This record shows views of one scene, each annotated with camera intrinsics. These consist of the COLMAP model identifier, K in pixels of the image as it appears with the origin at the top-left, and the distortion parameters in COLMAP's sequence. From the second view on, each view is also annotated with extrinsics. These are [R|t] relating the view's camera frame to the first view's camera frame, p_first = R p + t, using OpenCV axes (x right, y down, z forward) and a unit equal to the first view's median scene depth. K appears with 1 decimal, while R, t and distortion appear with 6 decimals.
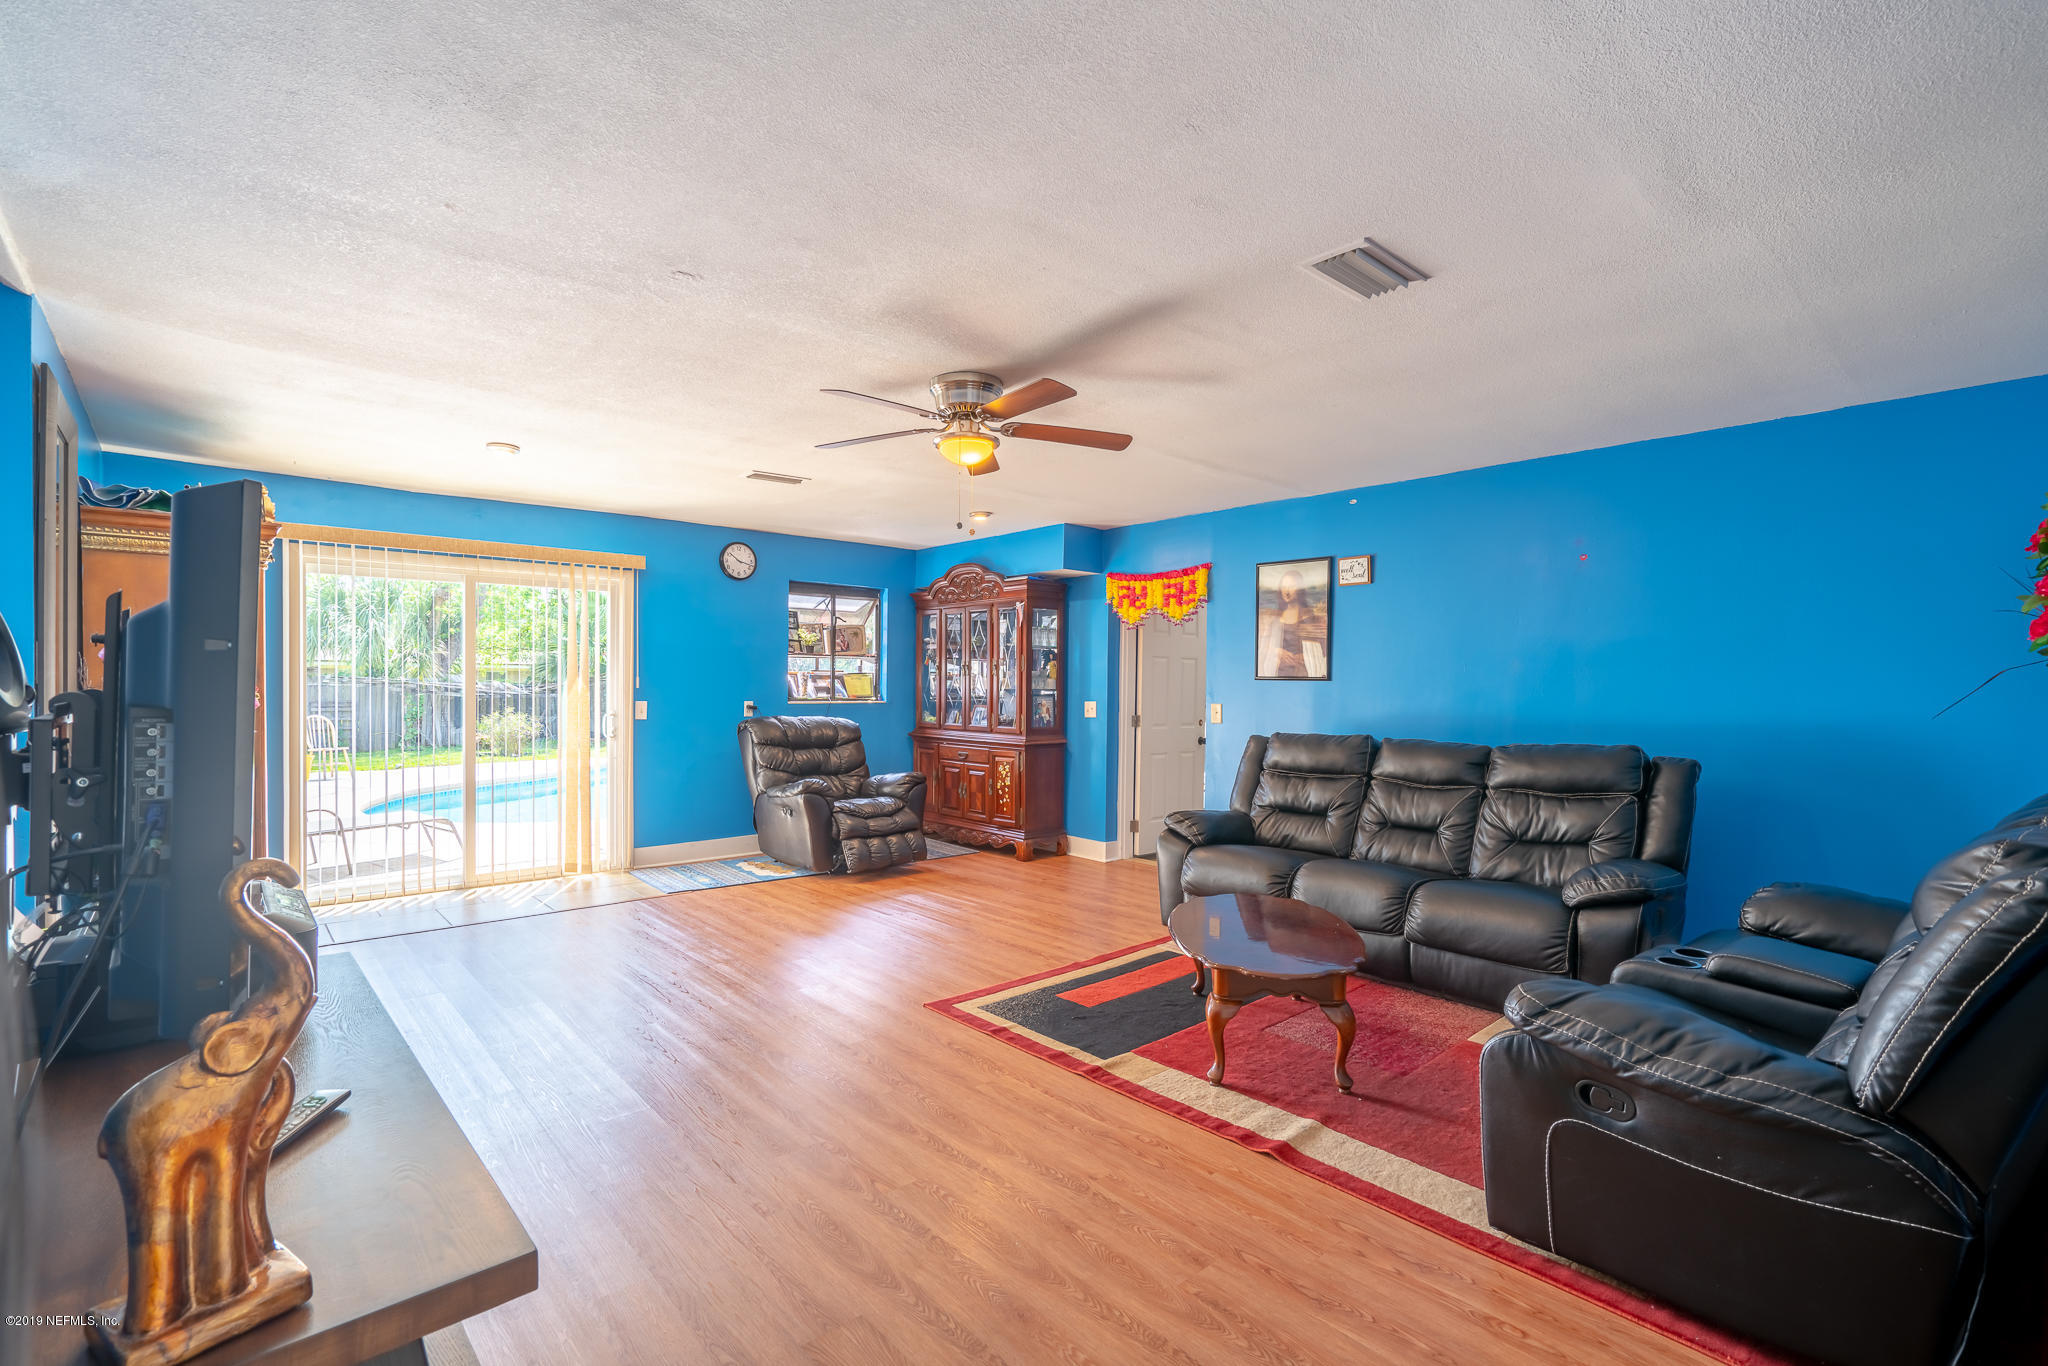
lens RADIAL K [[926.9, 0, 1021.2], [0, 926.9, 686.3], [0, 0, 1]] dist [-0.008931, 0.003686]
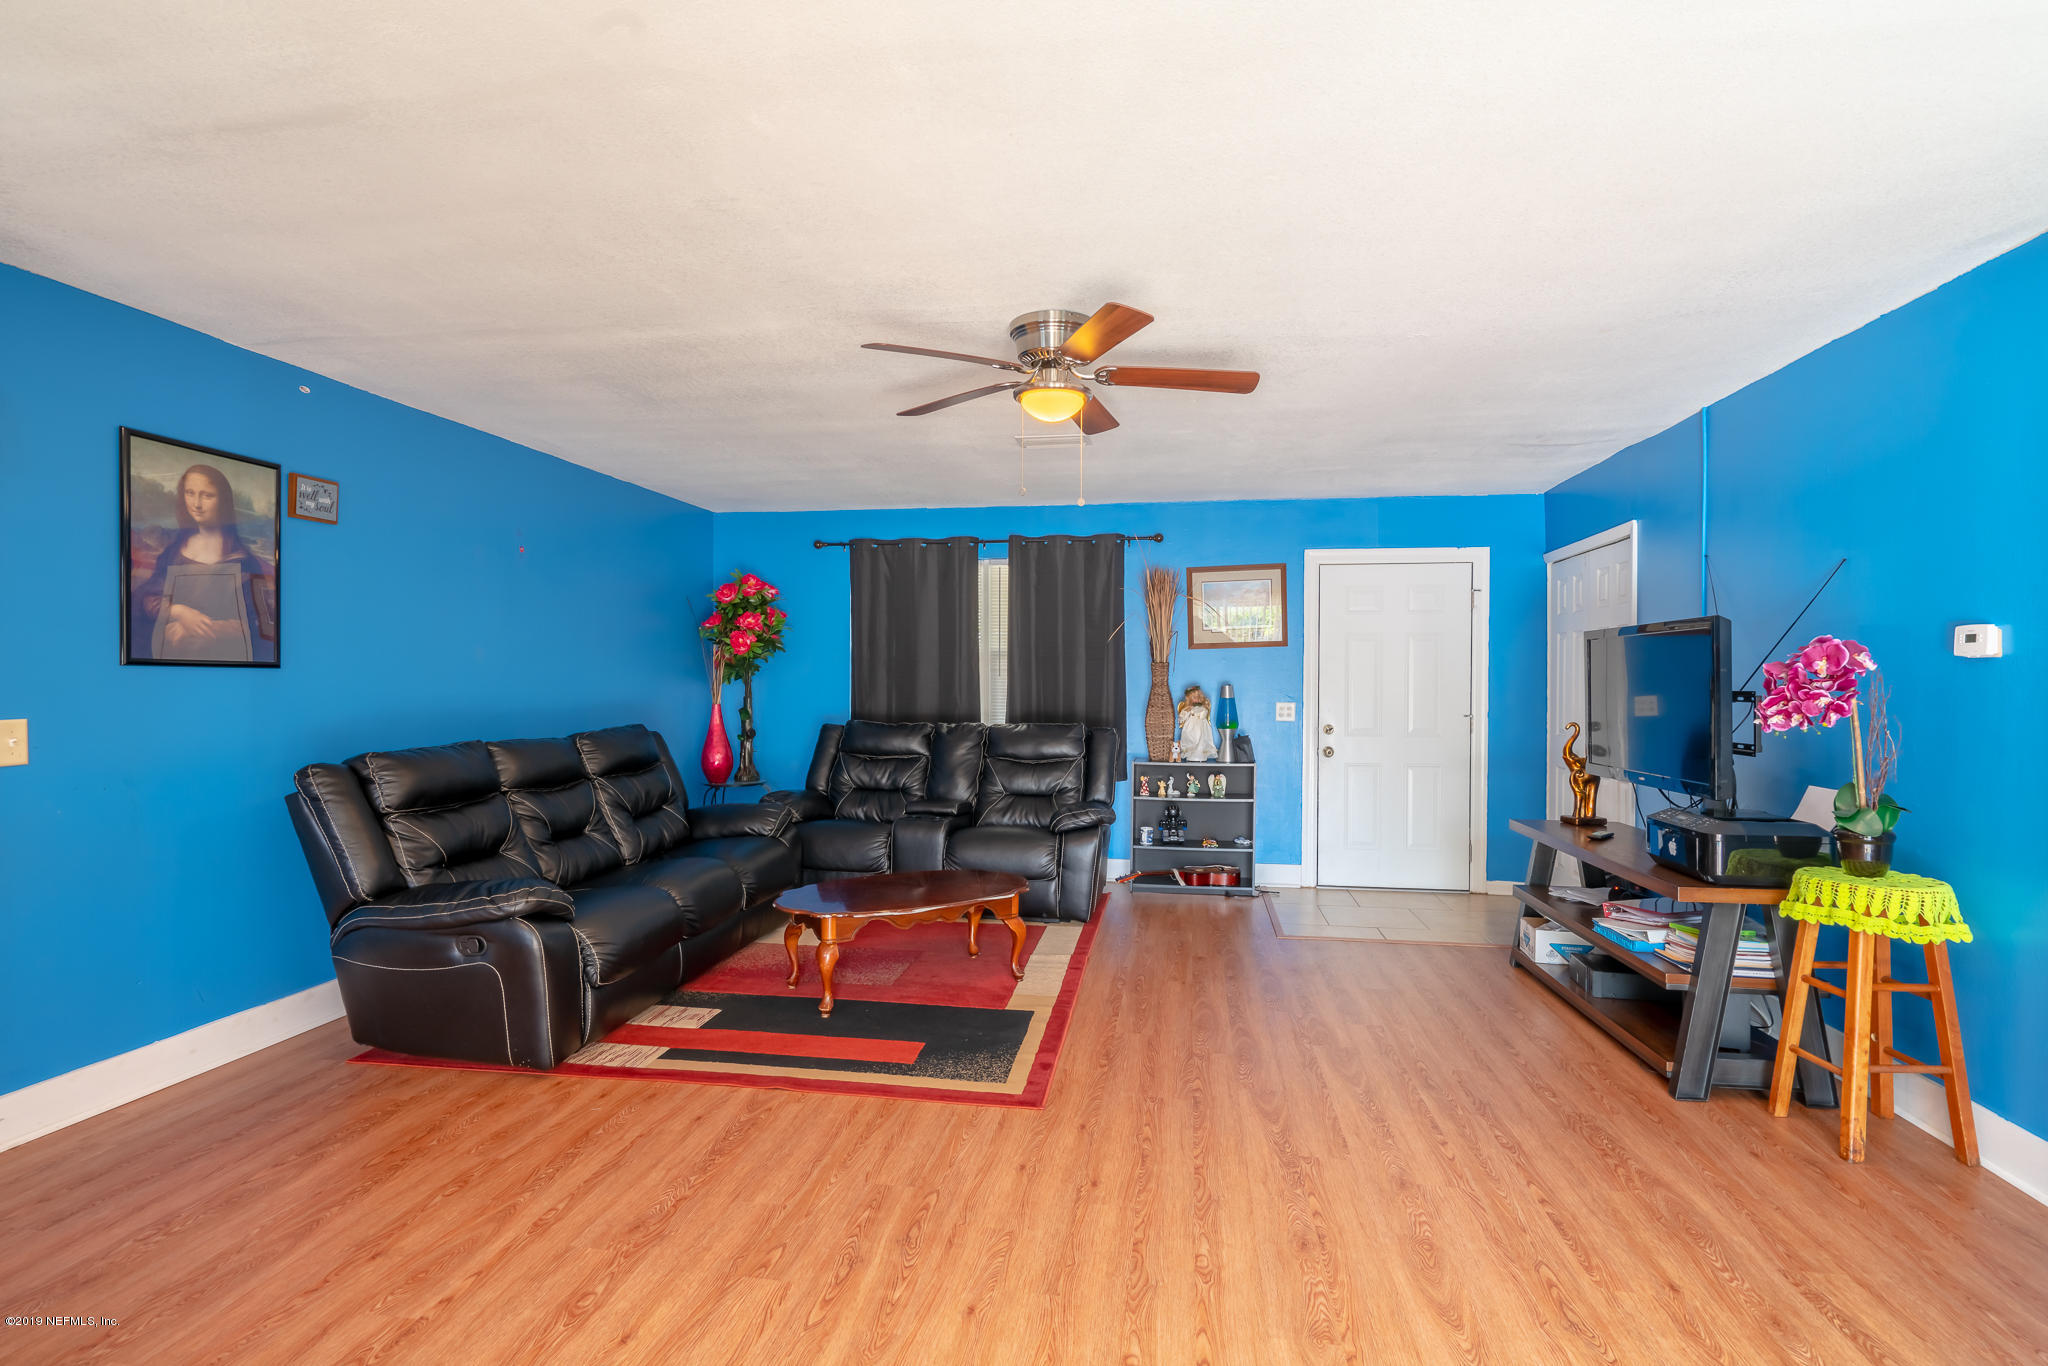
lens RADIAL K [[984.8, 0, 1021.9], [0, 984.8, 671.9], [0, 0, 1]] dist [-0.003903, 0.000509]
pose [[-0.629588, -0.006775, 0.776900, -0.670868], [-0.007322, 0.999969, 0.002787, -0.011680], [-0.776895, -0.003934, -0.629618, 1.428441]]
